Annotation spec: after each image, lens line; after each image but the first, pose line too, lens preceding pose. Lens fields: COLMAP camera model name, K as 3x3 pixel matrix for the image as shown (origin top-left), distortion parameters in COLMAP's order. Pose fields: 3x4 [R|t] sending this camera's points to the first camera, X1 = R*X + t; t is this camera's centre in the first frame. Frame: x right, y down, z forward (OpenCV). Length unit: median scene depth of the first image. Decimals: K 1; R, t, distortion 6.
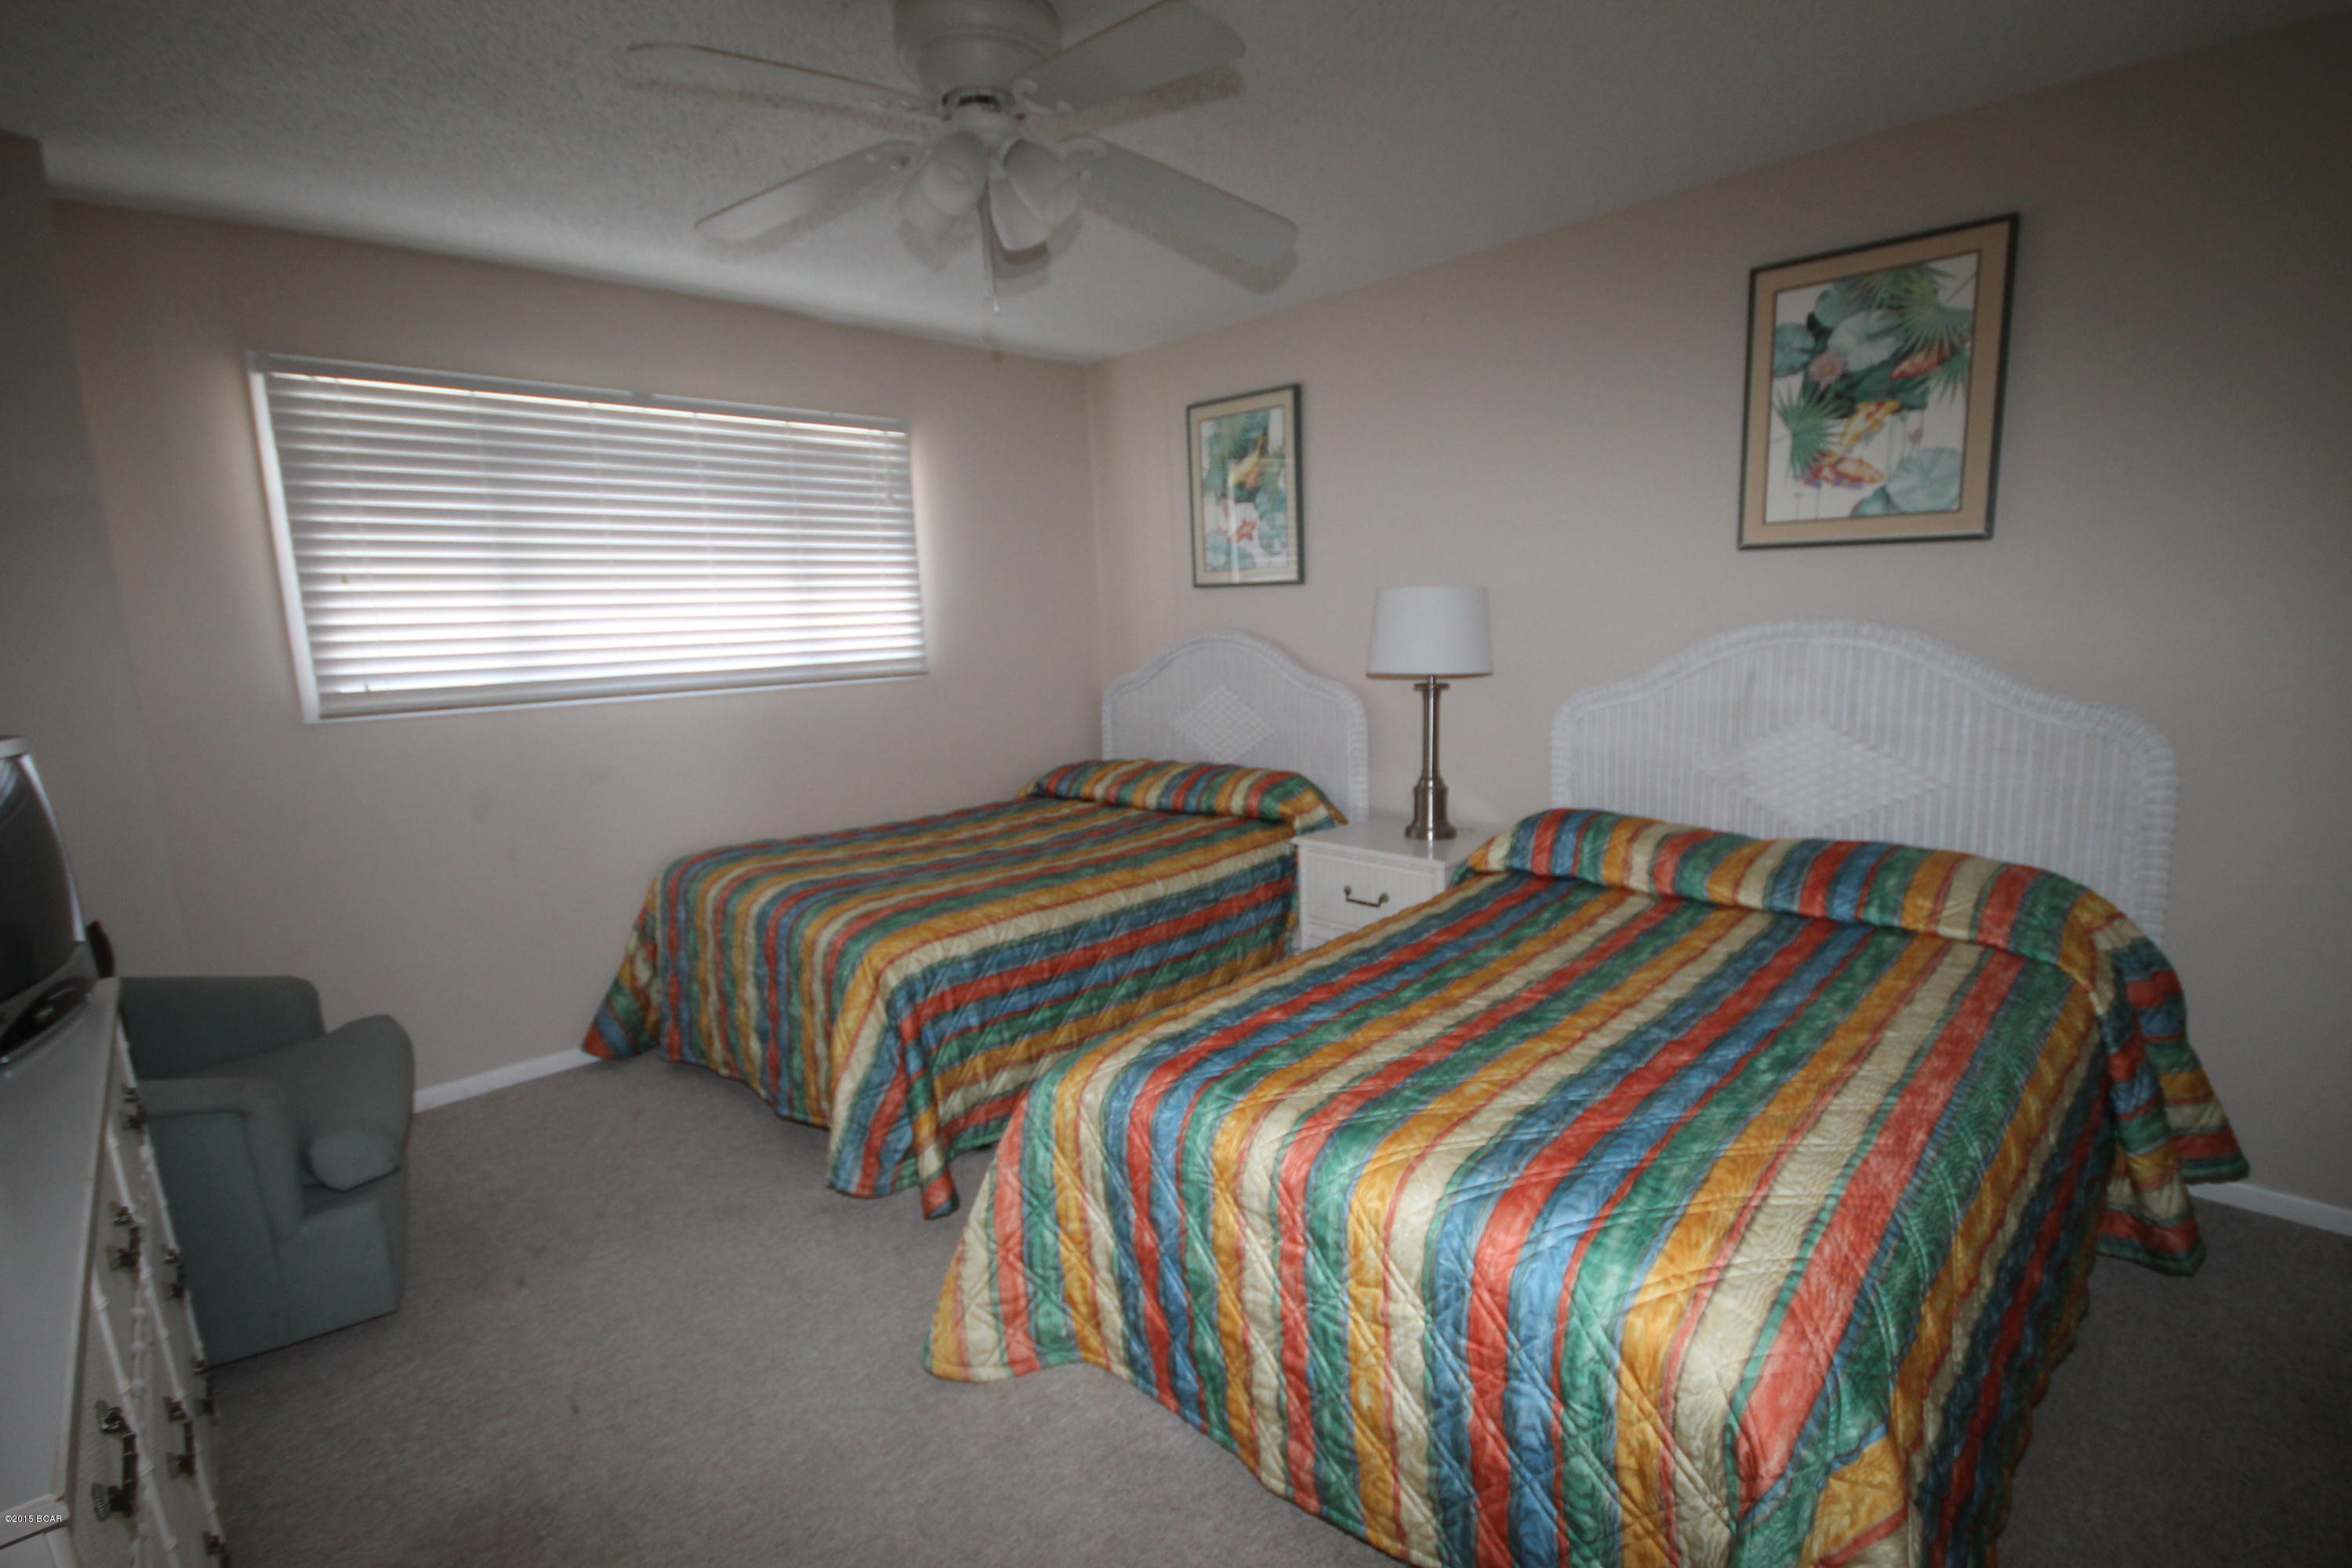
lens RADIAL K [[1110.9, 0, 1192.1], [0, 1110.9, 784.1], [0, 0, 1]] dist [-0.002842, 0.012283]
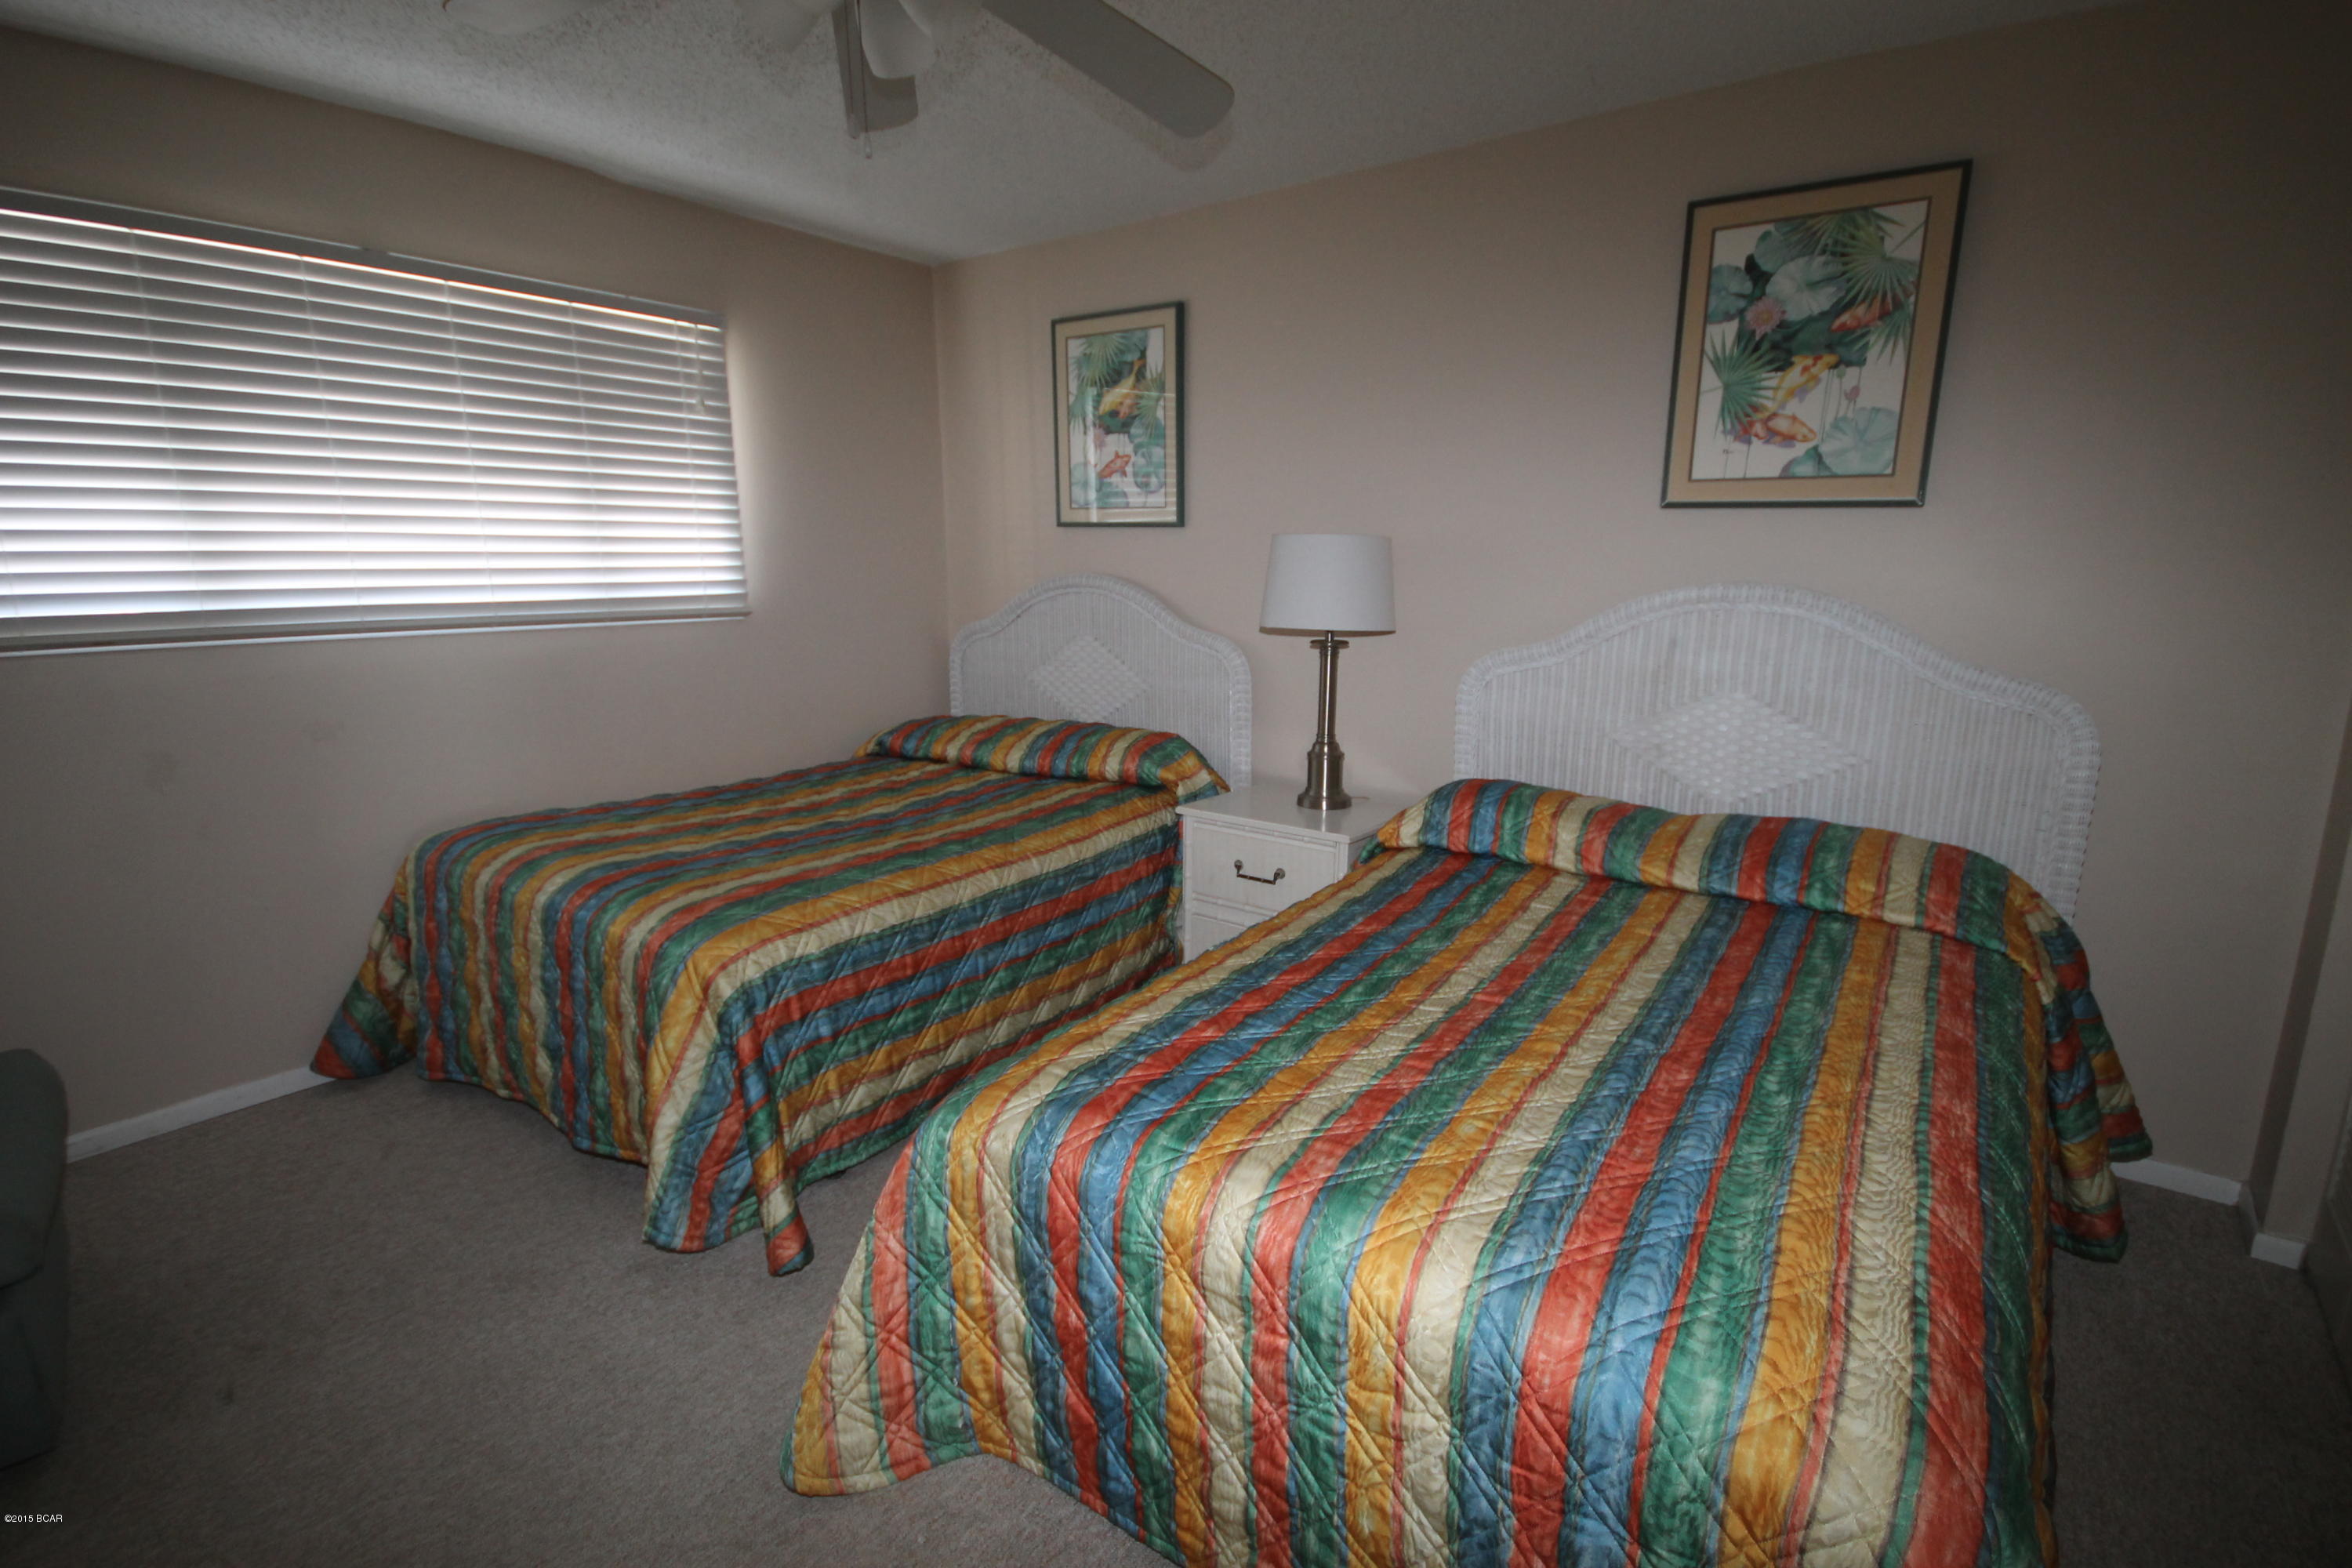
lens RADIAL K [[1110.9, 0, 1192.1], [0, 1110.9, 784.1], [0, 0, 1]] dist [-0.002842, 0.012283]
pose [[0.986619, 0.002308, 0.163028, -0.064136], [-0.010045, 0.998861, 0.046645, -0.018074], [-0.162735, -0.047659, 0.985518, 0.140971]]
